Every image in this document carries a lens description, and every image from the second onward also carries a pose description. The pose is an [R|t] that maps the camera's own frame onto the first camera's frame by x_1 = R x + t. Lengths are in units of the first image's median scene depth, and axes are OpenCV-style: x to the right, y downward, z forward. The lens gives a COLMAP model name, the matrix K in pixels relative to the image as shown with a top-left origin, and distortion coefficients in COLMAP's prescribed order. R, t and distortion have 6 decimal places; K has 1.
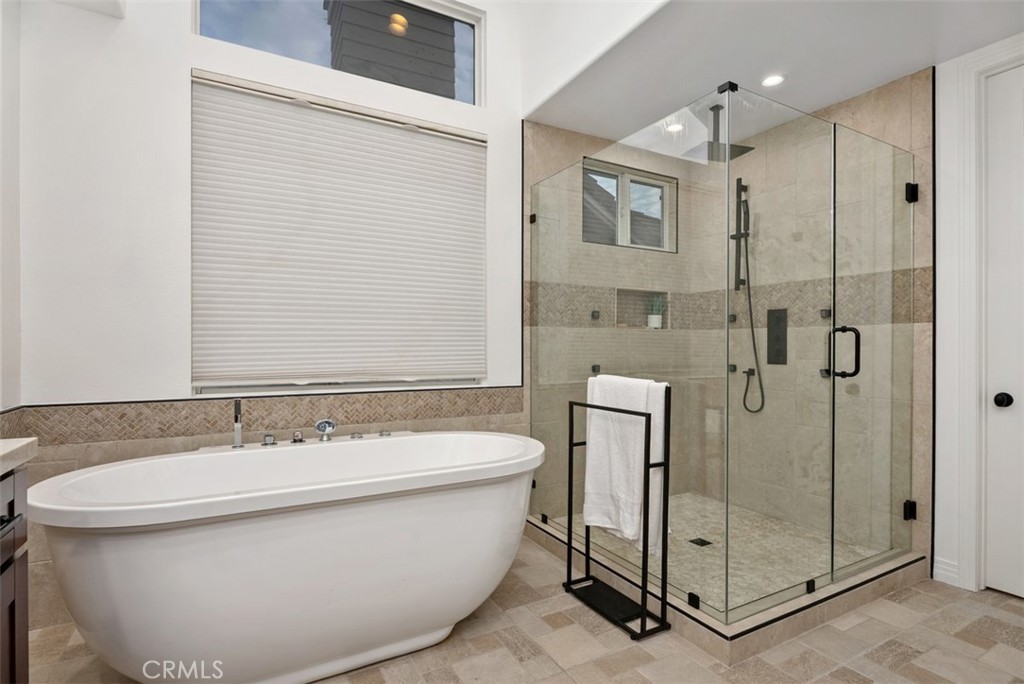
lens RADIAL K [[508.4, 0, 508.5], [0, 508.4, 349.1], [0, 0, 1]] dist [-0.001685, -0.003703]
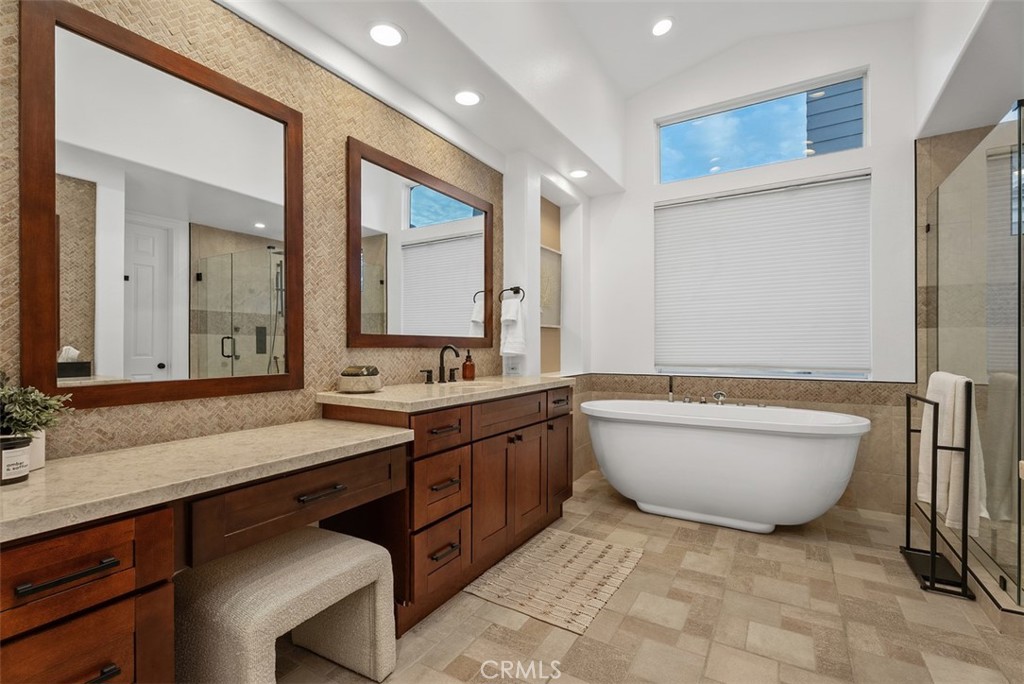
lens RADIAL K [[457.7, 0, 509.4], [0, 457.7, 347.9], [0, 0, 1]] dist [0.002520, -0.001321]
pose [[0.503135, -0.002297, -0.864205, 0.555567], [-0.001753, 0.999992, -0.003678, 0.002832], [0.864206, 0.003365, 0.503127, -0.321784]]
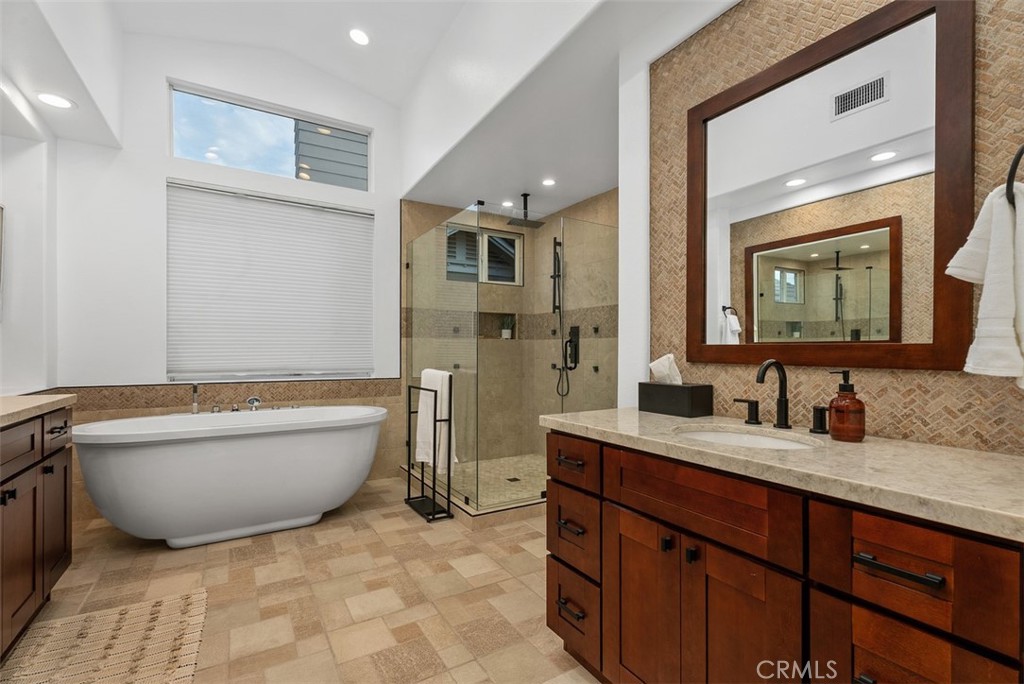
lens RADIAL K [[457.7, 0, 504.5], [0, 457.7, 353.1], [0, 0, 1]] dist [0.002520, -0.001321]
pose [[0.999385, 0.000019, 0.035071, 0.359551], [0.000056, 0.999998, -0.002136, 0.003099], [-0.035071, 0.002137, 0.999383, -0.444604]]
